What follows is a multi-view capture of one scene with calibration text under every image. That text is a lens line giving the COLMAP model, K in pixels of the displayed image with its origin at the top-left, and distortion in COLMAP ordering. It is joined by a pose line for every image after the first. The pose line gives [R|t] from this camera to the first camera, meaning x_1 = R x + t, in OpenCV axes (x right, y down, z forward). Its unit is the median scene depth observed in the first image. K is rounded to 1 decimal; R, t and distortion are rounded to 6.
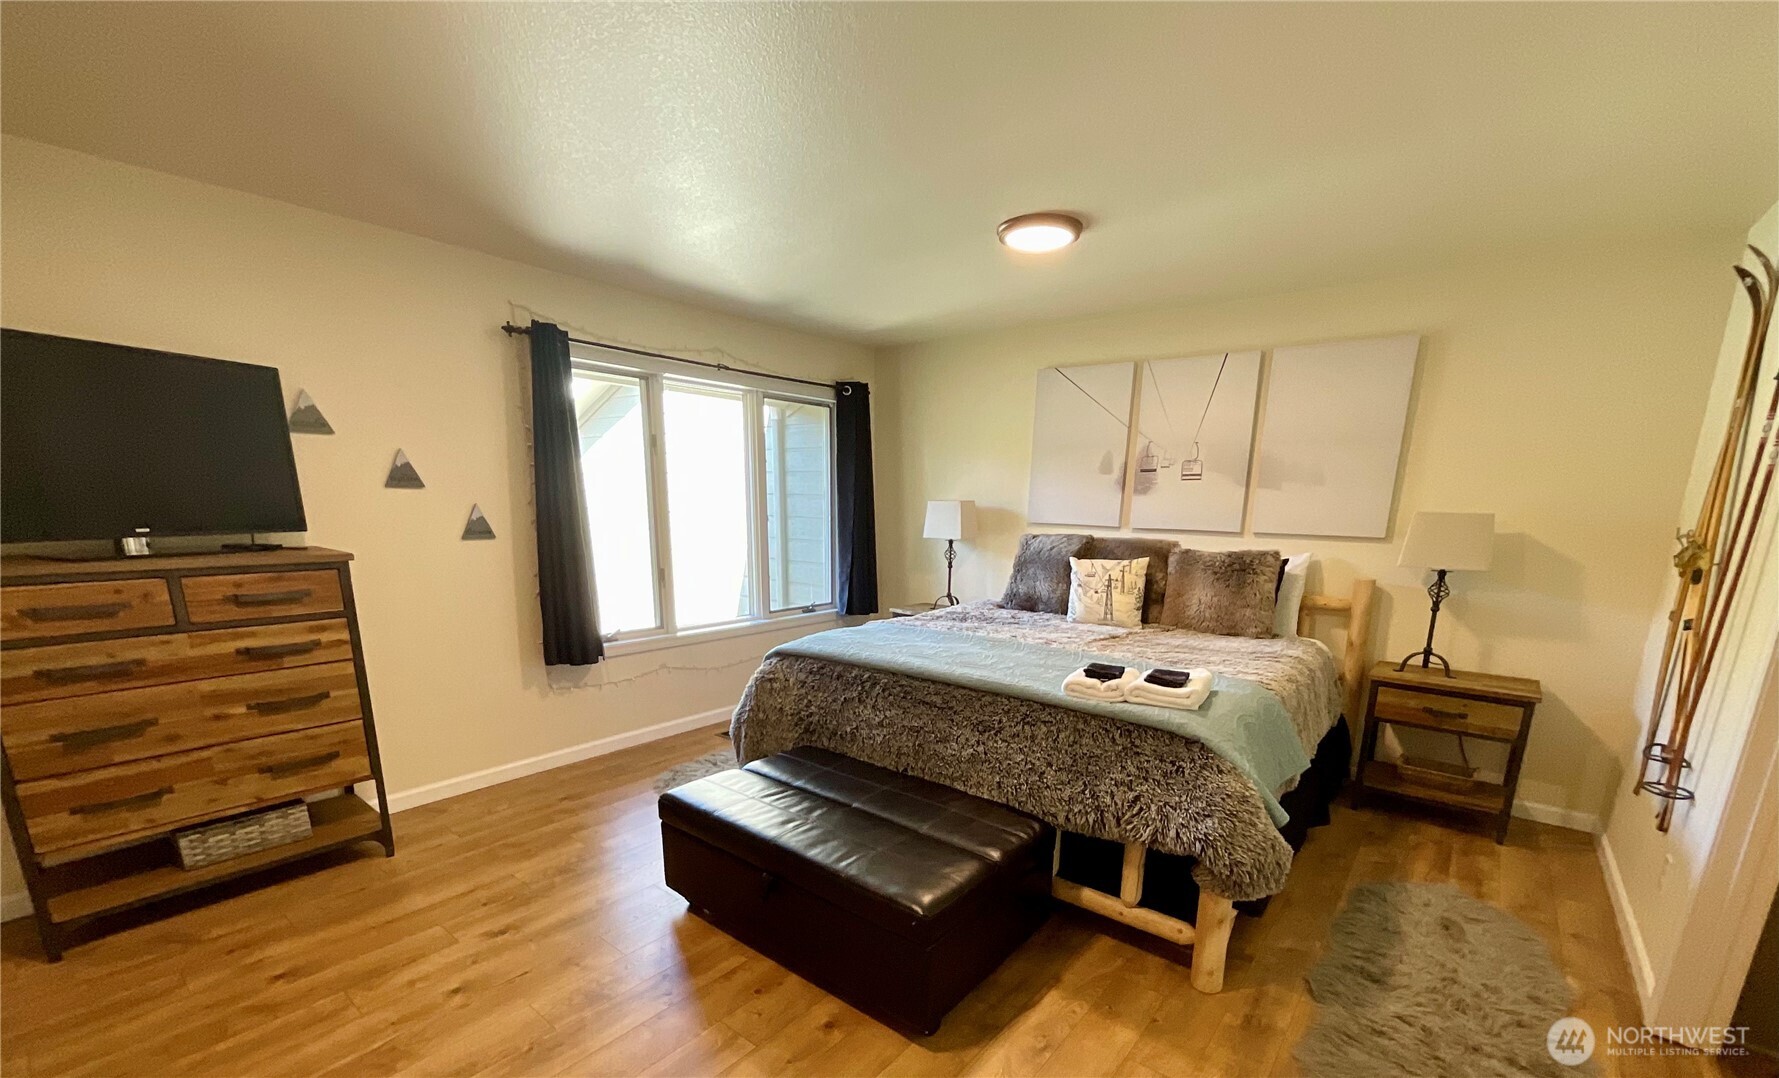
lens RADIAL K [[734.0, 0, 900.2], [0, 734.0, 674.1], [0, 0, 1]] dist [-0.001030, 0.000620]
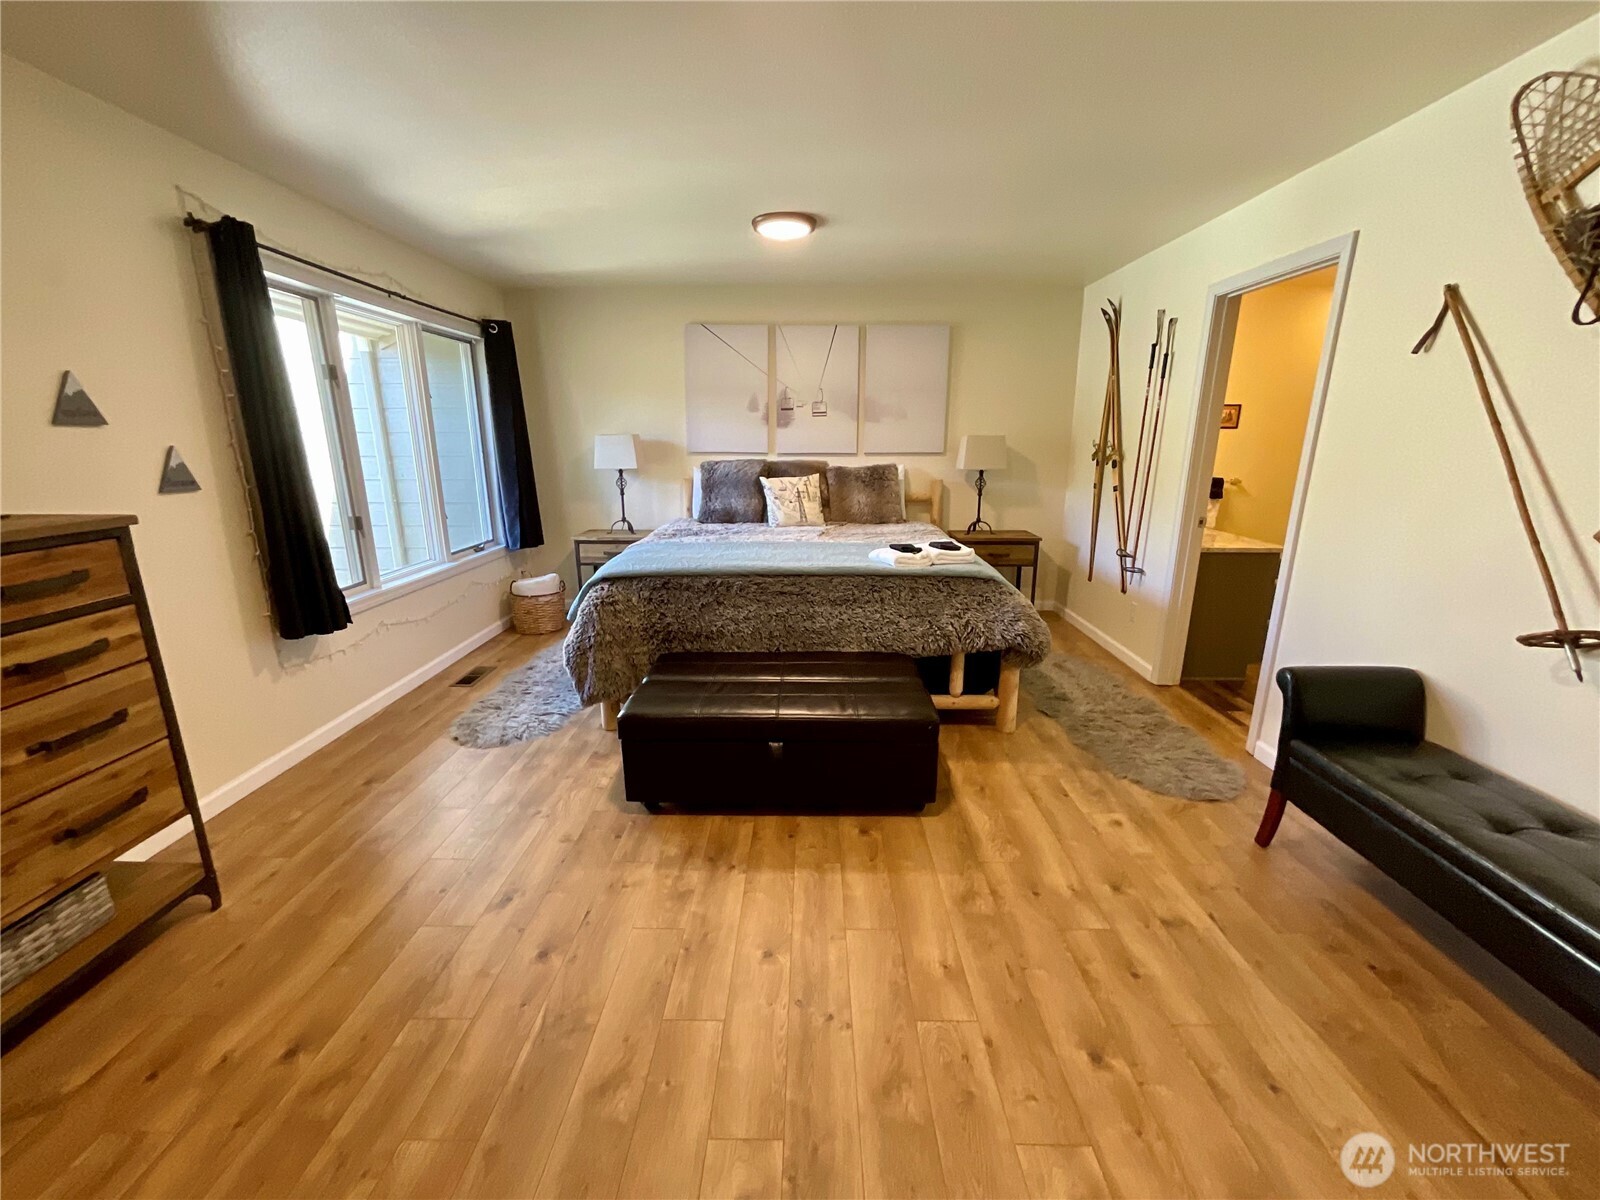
lens RADIAL K [[647.6, 0, 796.4], [0, 647.6, 602.4], [0, 0, 1]] dist [0.003113, -0.002967]
pose [[0.793398, -0.168422, 0.584940, -0.500676], [0.158649, 0.984962, 0.068413, -0.014521], [-0.587666, 0.038522, 0.808186, 0.075912]]
